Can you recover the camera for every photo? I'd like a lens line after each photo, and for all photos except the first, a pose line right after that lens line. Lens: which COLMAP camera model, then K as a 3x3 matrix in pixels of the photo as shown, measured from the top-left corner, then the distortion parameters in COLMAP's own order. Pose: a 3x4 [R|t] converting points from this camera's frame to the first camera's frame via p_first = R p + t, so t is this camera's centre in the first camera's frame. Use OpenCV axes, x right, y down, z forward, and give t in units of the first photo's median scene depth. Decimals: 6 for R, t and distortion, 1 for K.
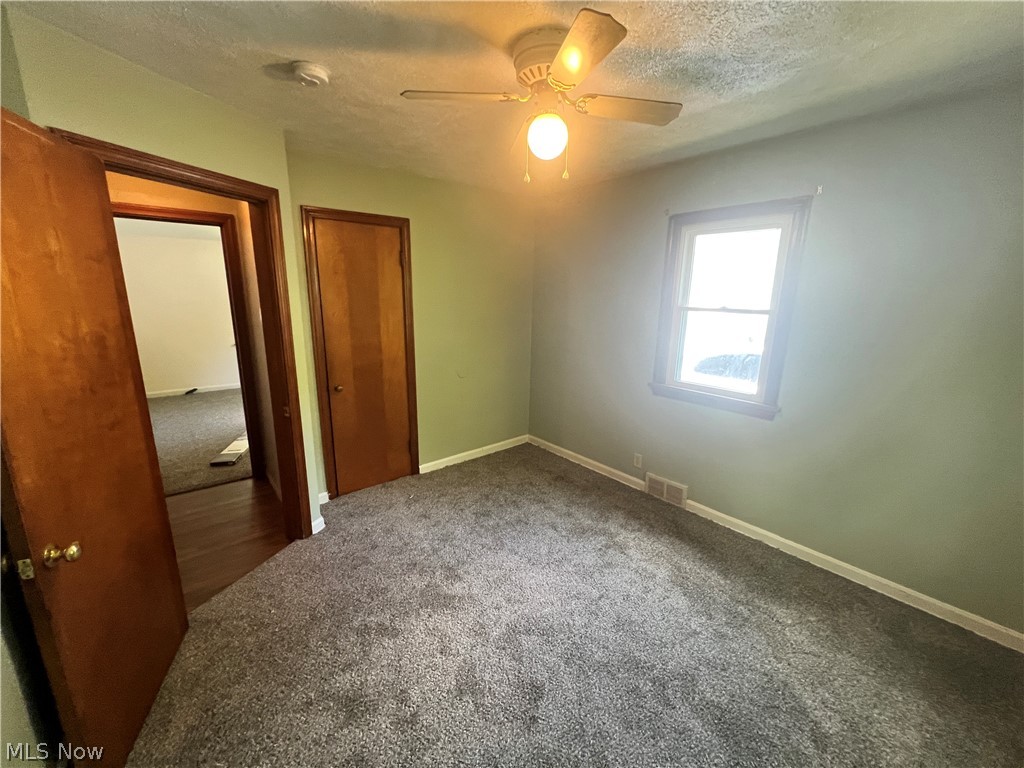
lens RADIAL K [[415.0, 0, 512.0], [0, 415.0, 384.0], [0, 0, 1]] dist [-0.028241, 0.000144]
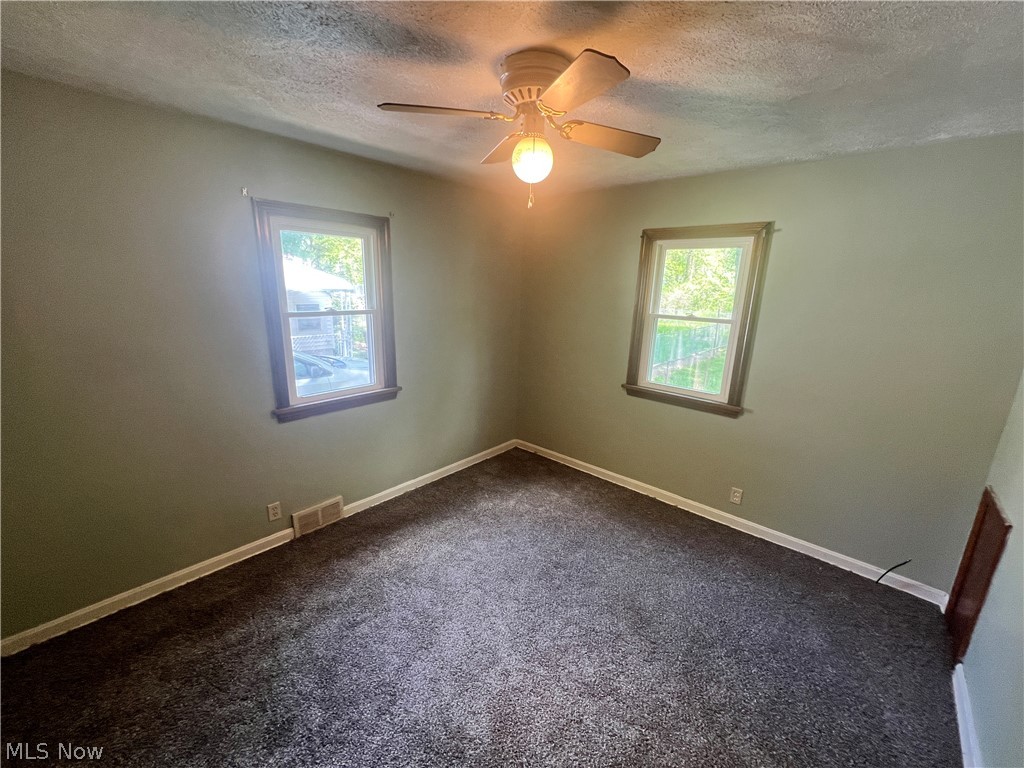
lens RADIAL K [[402.8, 0, 512.0], [0, 402.8, 384.0], [0, 0, 1]] dist [0.001114, 0.000196]
pose [[-0.144336, -0.253533, 0.956498, -0.533507], [0.193299, 0.940773, 0.278534, -0.208595], [-0.970465, 0.225092, -0.086780, 0.707521]]
